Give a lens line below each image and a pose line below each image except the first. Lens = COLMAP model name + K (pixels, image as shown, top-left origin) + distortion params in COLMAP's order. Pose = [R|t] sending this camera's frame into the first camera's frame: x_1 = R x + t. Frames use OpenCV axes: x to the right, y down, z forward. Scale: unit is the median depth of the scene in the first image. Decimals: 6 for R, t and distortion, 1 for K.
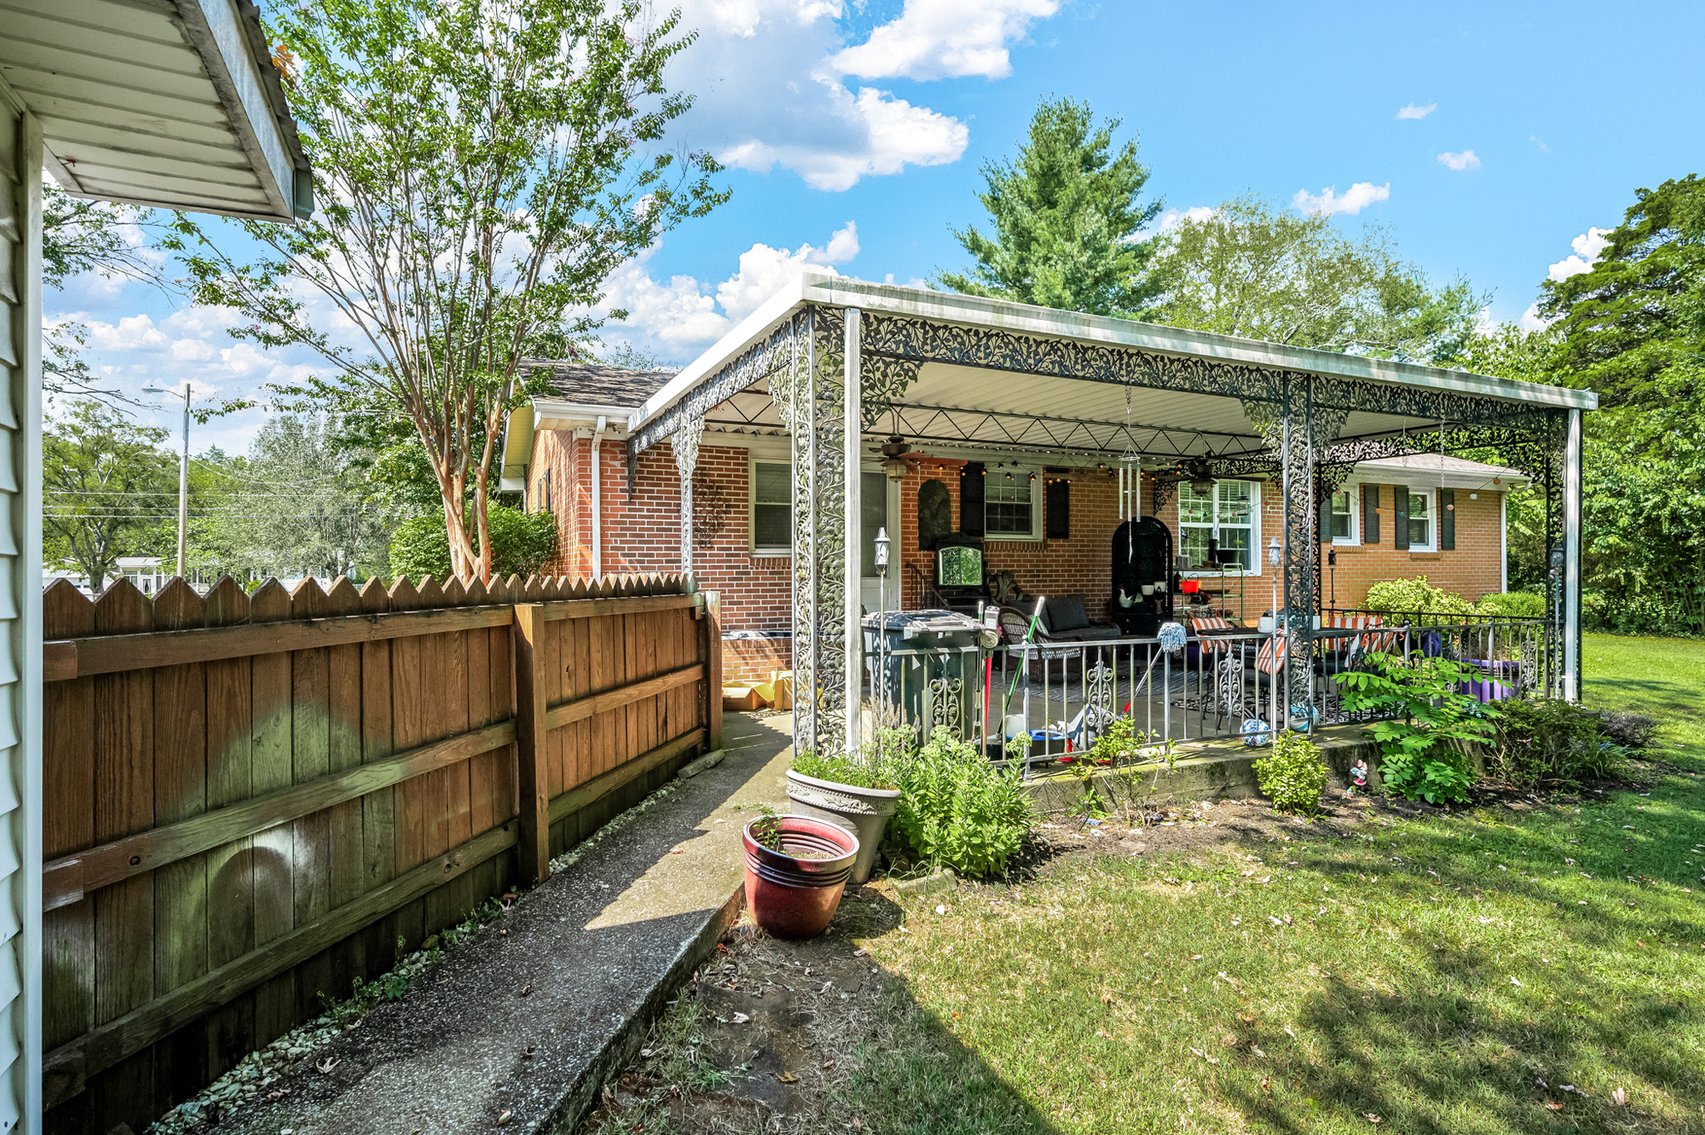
lens RADIAL K [[792.9, 0, 835.7], [0, 792.9, 569.8], [0, 0, 1]] dist [0.003584, 0.000099]
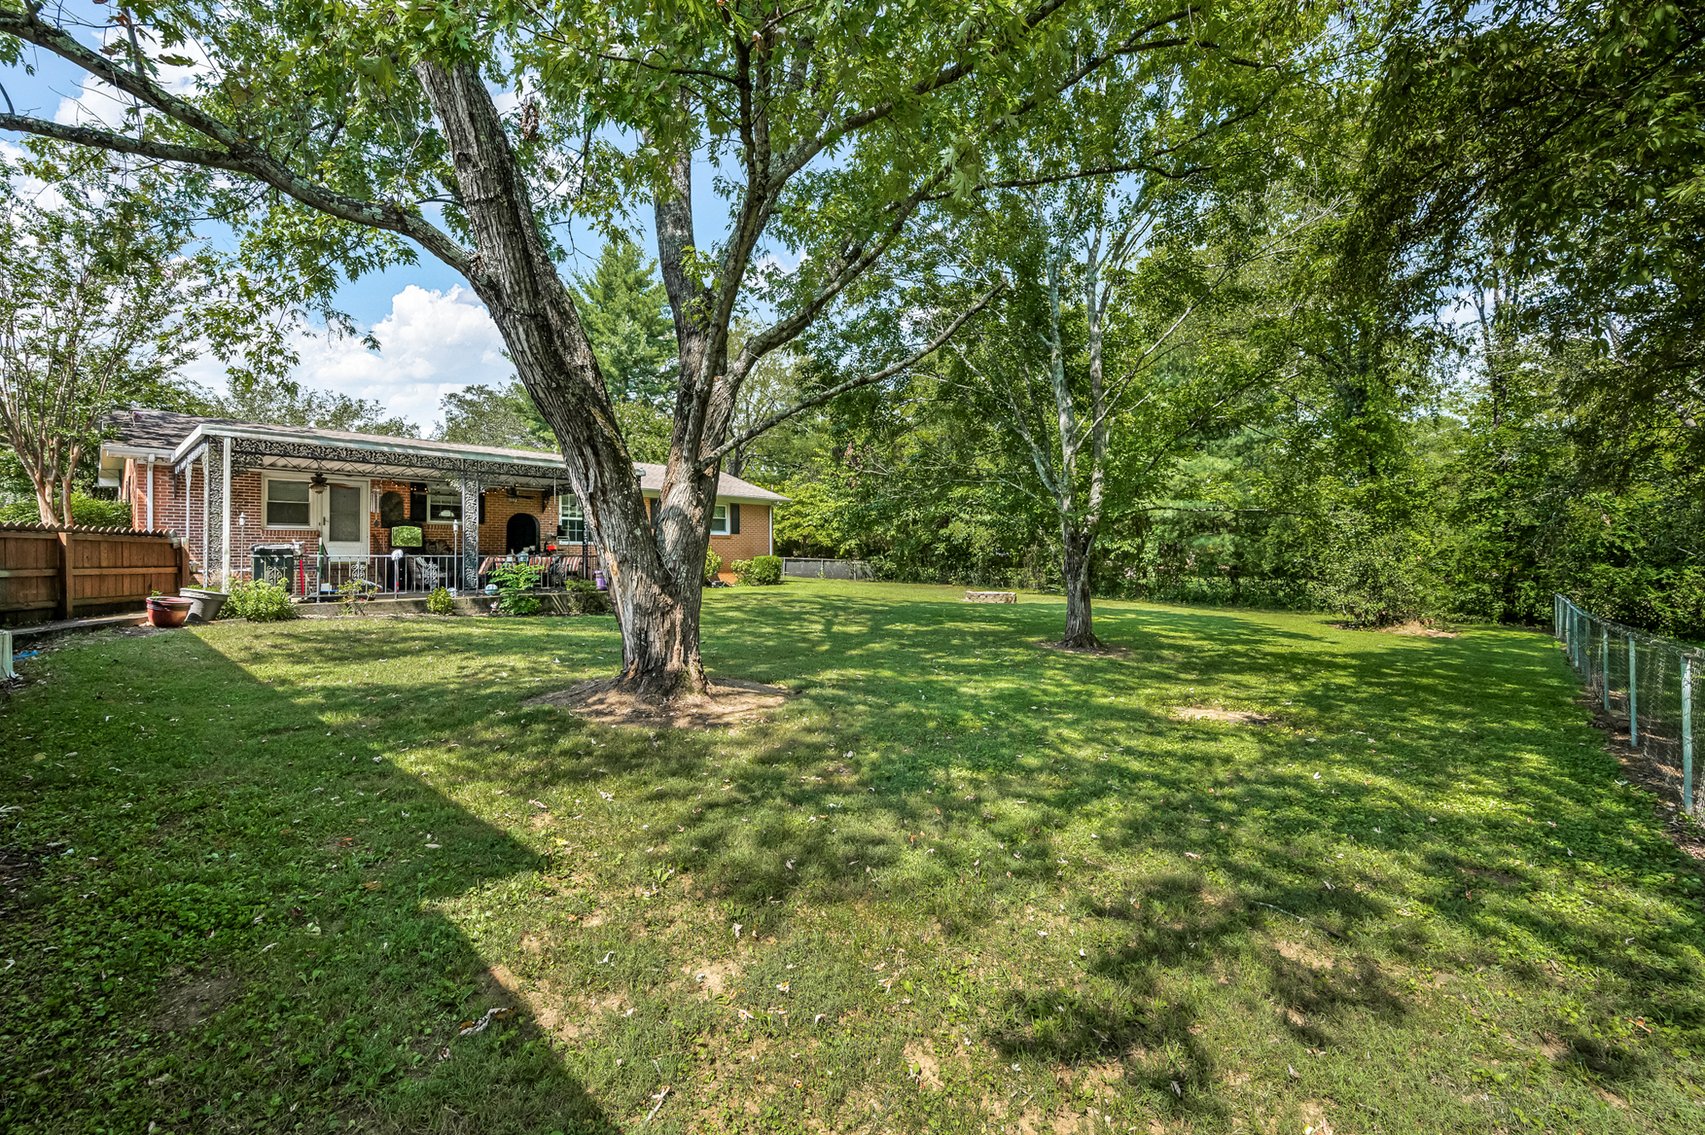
lens RADIAL K [[676.8, 0, 852.8], [0, 676.8, 546.2], [0, 0, 1]] dist [-0.002355, 0.000078]
pose [[0.918037, 0.003527, 0.396480, 0.497957], [0.004557, 0.999801, -0.019444, 0.056570], [-0.396469, 0.019657, 0.917838, -0.945448]]
